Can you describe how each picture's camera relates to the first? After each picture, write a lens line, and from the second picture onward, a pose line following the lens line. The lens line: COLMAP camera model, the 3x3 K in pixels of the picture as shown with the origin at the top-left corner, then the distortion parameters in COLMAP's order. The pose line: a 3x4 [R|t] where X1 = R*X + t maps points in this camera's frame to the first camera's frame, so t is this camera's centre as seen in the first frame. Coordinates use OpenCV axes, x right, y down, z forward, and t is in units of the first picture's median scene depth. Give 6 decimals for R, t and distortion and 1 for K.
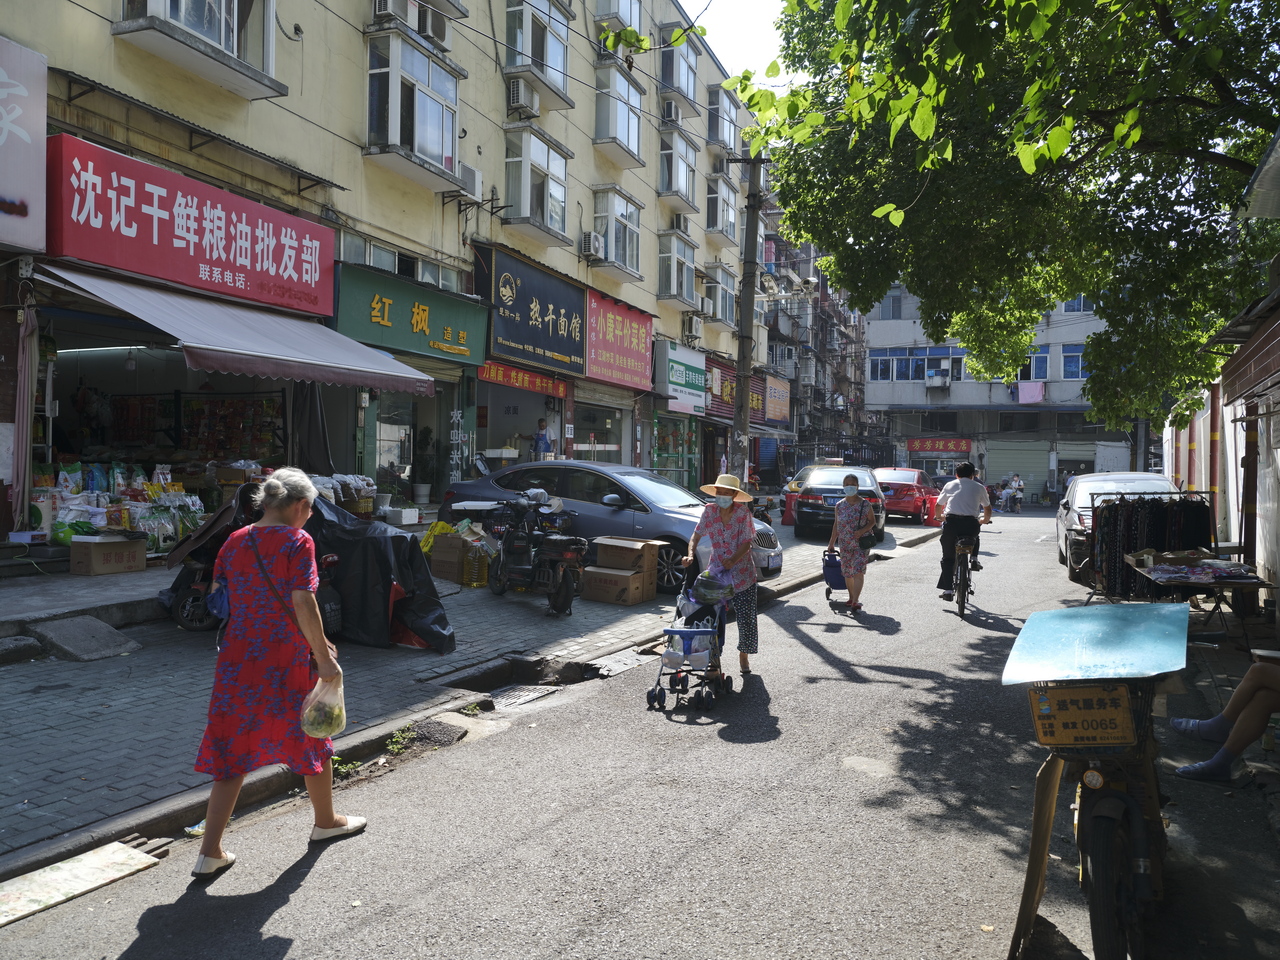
lens RADIAL K [[949.3, 0, 640.7], [0, 949.3, 474.8], [0, 0, 1]] dist [0.000080, -0.003553]
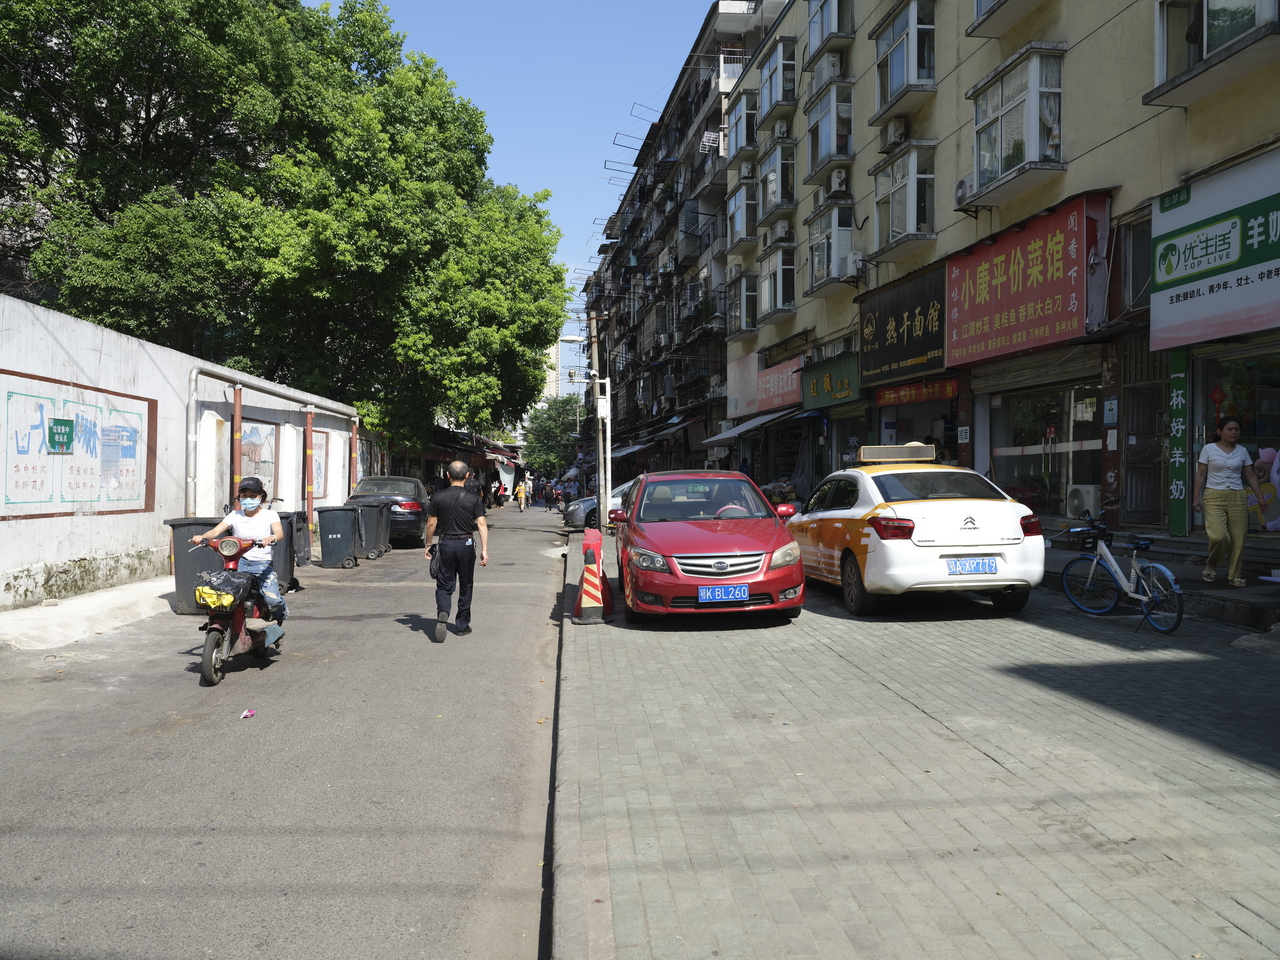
lens RADIAL K [[949.3, 0, 640.1], [0, 949.3, 477.3], [0, 0, 1]] dist [0.000080, -0.003553]
pose [[-0.857485, -0.018647, -0.514170, 0.301459], [-0.020095, 0.999794, -0.002746, -0.000803], [0.514116, 0.007978, -0.857684, 0.802100]]
